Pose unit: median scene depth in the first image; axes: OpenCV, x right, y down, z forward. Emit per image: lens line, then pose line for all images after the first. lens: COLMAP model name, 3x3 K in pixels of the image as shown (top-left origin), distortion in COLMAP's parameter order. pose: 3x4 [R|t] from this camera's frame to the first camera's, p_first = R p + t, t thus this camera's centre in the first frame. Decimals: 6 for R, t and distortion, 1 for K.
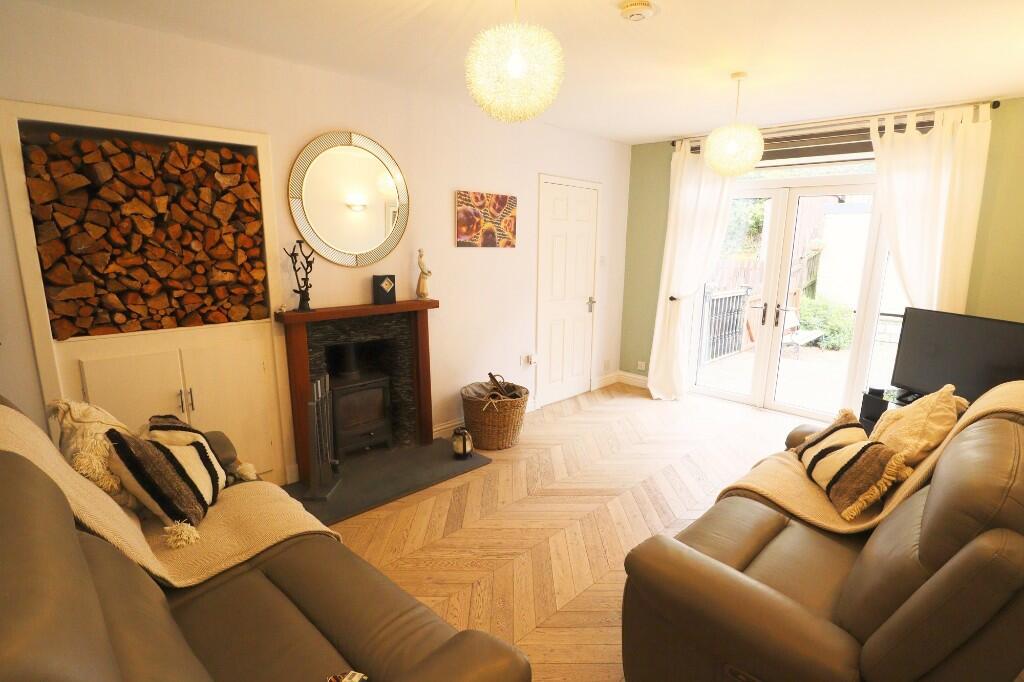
lens RADIAL K [[515.9, 0, 519.0], [0, 515.9, 354.4], [0, 0, 1]] dist [-0.048249, 0.016481]
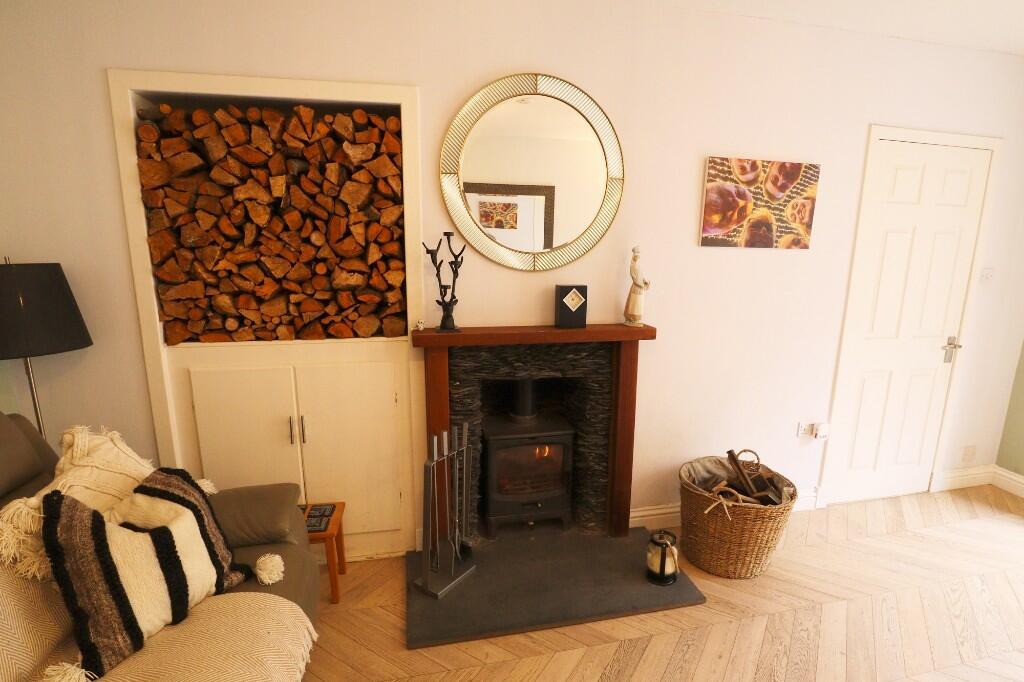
lens RADIAL K [[515.9, 0, 519.0], [0, 515.9, 354.4], [0, 0, 1]] dist [-0.048249, 0.016481]
pose [[0.838943, 0.115042, -0.531921, 0.053616], [-0.118858, 0.992539, 0.027201, -0.080262], [0.531081, 0.040403, 0.846357, 0.423719]]
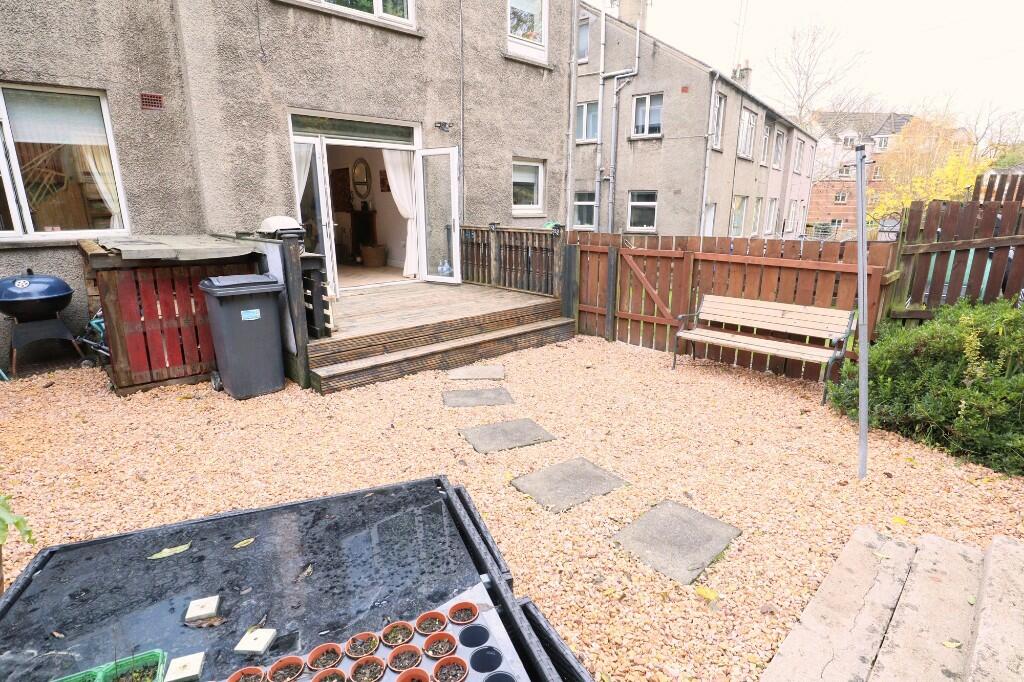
lens RADIAL K [[515.9, 0, 519.0], [0, 515.9, 354.4], [0, 0, 1]] dist [-0.048249, 0.016481]
pose [[-0.035787, 0.269863, -0.962233, 3.271817], [-0.215135, 0.938195, 0.271123, -0.356850], [0.975928, 0.216713, 0.024482, 2.237393]]
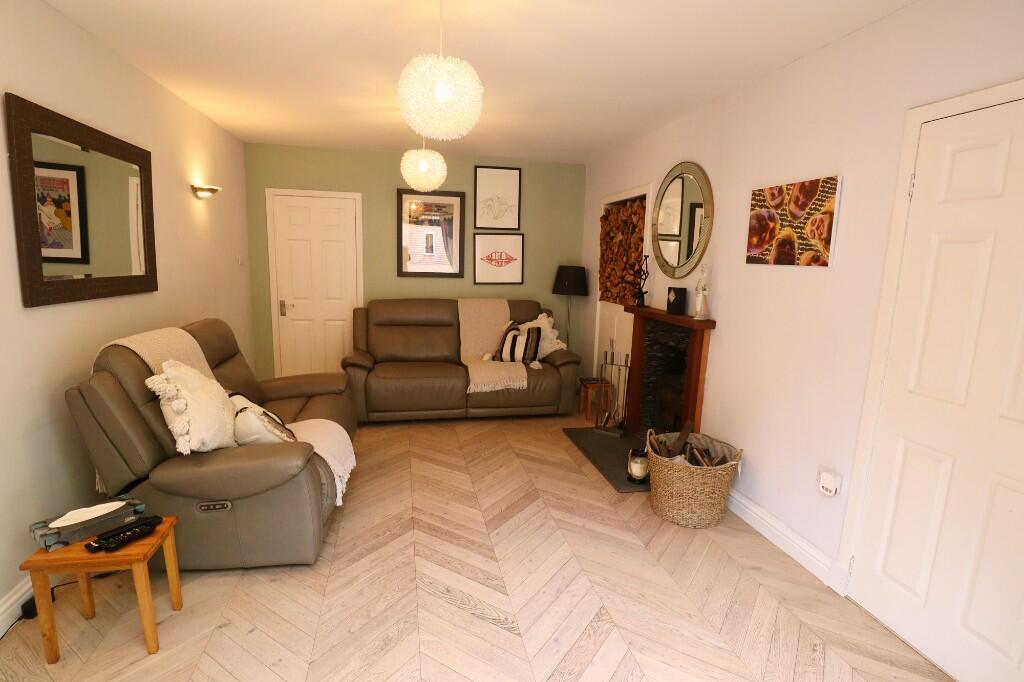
lens RADIAL K [[515.9, 0, 519.0], [0, 515.9, 354.4], [0, 0, 1]] dist [-0.048249, 0.016481]
pose [[-0.544192, 0.125902, -0.829460, 0.882245], [-0.213522, 0.935334, 0.282060, -0.274615], [0.811334, 0.330603, -0.482119, 1.393082]]
